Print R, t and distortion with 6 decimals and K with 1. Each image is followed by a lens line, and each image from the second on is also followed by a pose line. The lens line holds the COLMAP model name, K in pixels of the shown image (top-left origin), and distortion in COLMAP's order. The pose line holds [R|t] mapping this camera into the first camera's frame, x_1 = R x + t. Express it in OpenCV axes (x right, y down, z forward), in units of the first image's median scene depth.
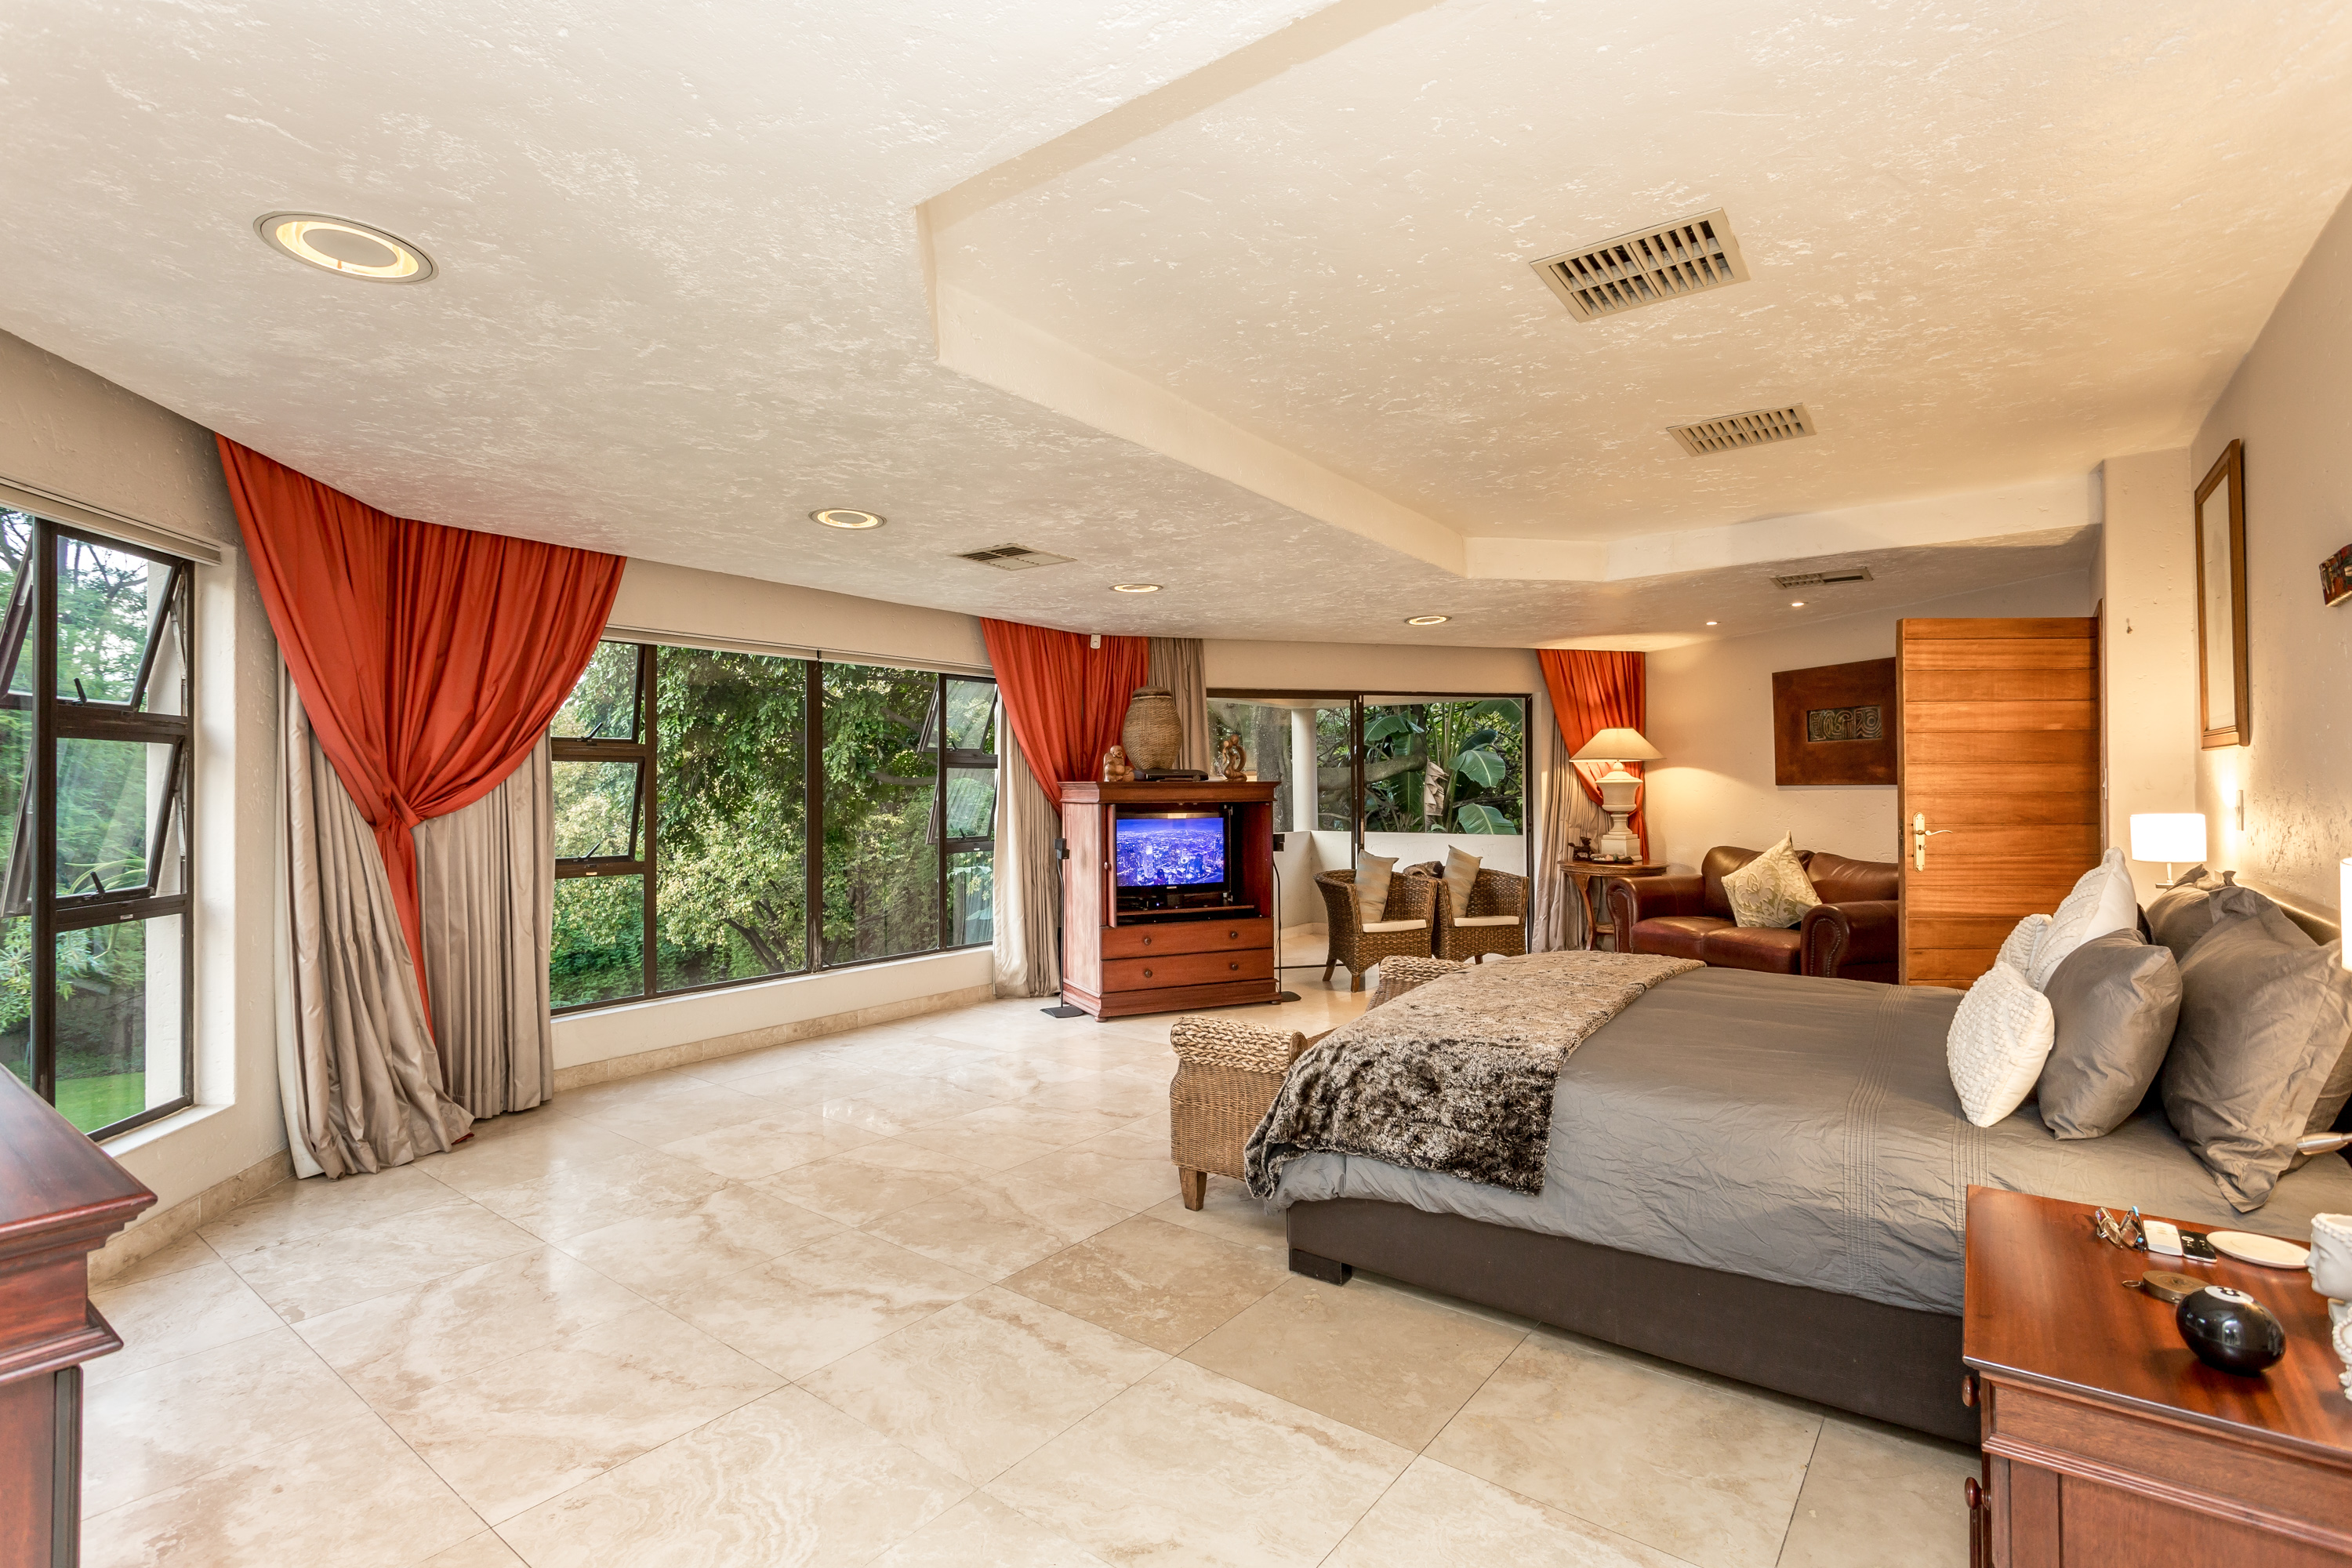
lens RADIAL K [[1110.1, 0, 1166.7], [0, 1110.1, 778.8], [0, 0, 1]] dist [0.001821, 0.001189]
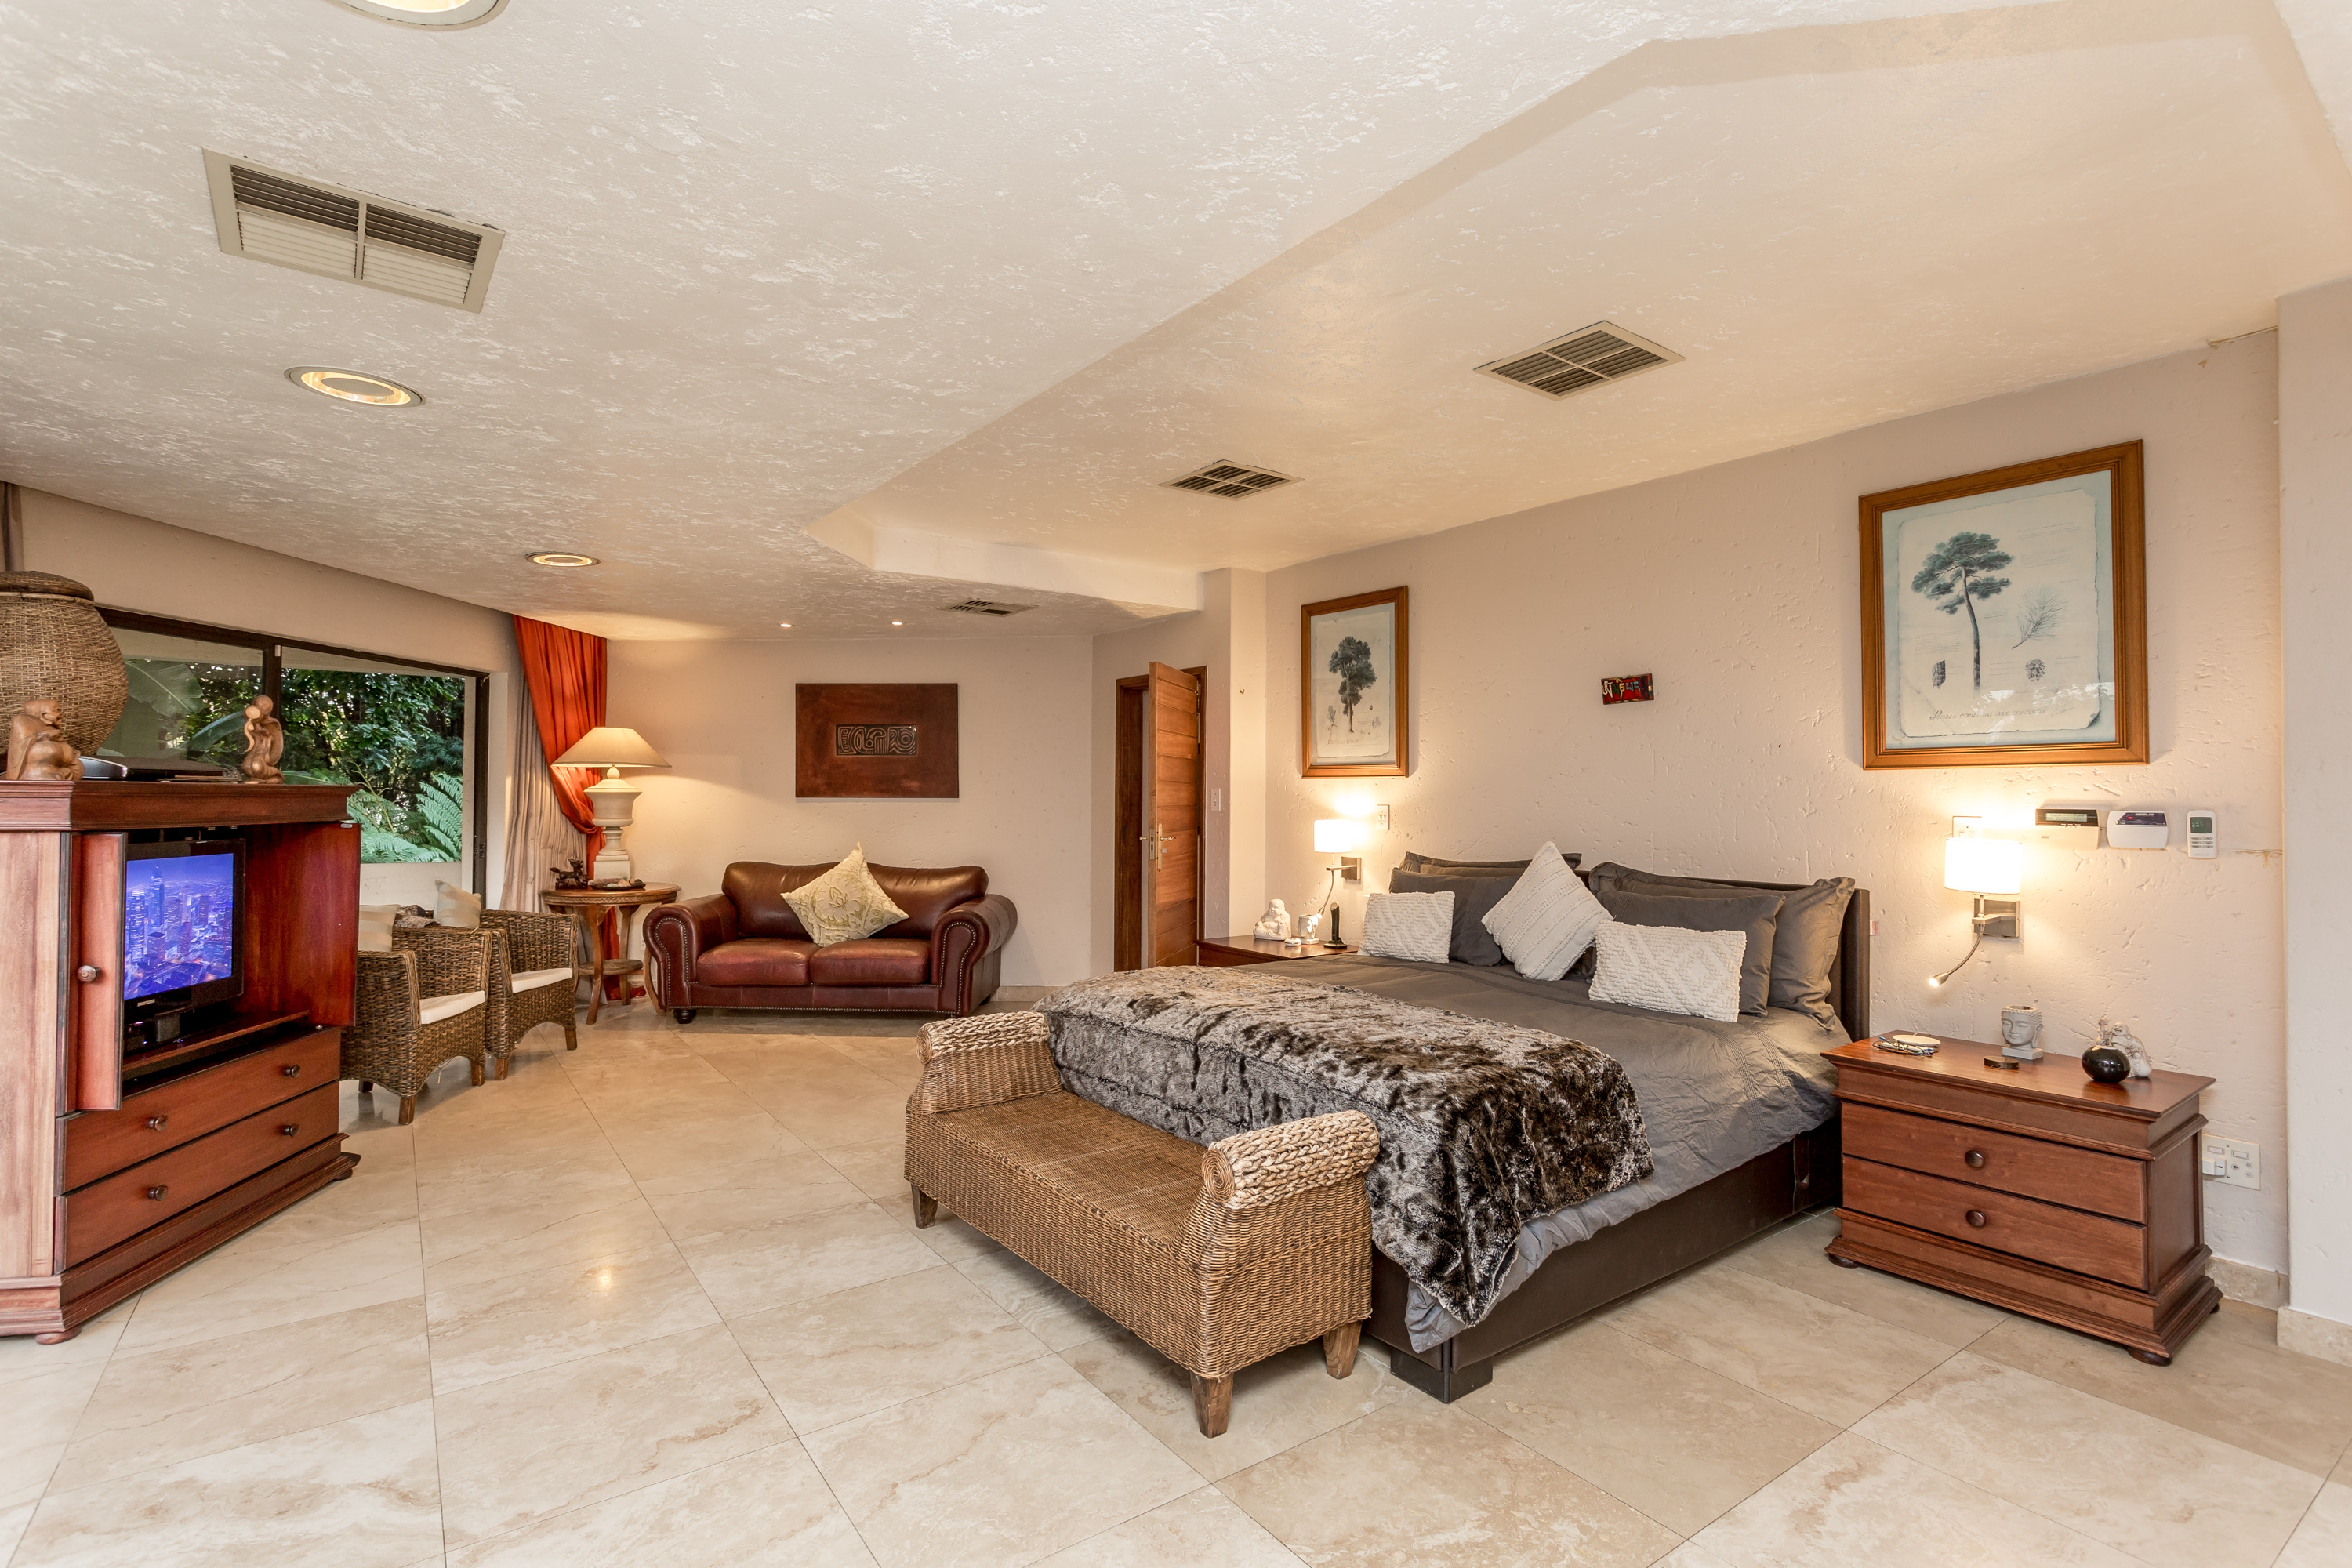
lens RADIAL K [[1110.1, 0, 1166.7], [0, 1110.1, 778.8], [0, 0, 1]] dist [0.001821, 0.001189]
pose [[0.283324, 0.025080, 0.958696, -0.353070], [-0.015534, 0.999647, -0.021560, 0.006258], [-0.958899, -0.008783, 0.283613, 0.471820]]
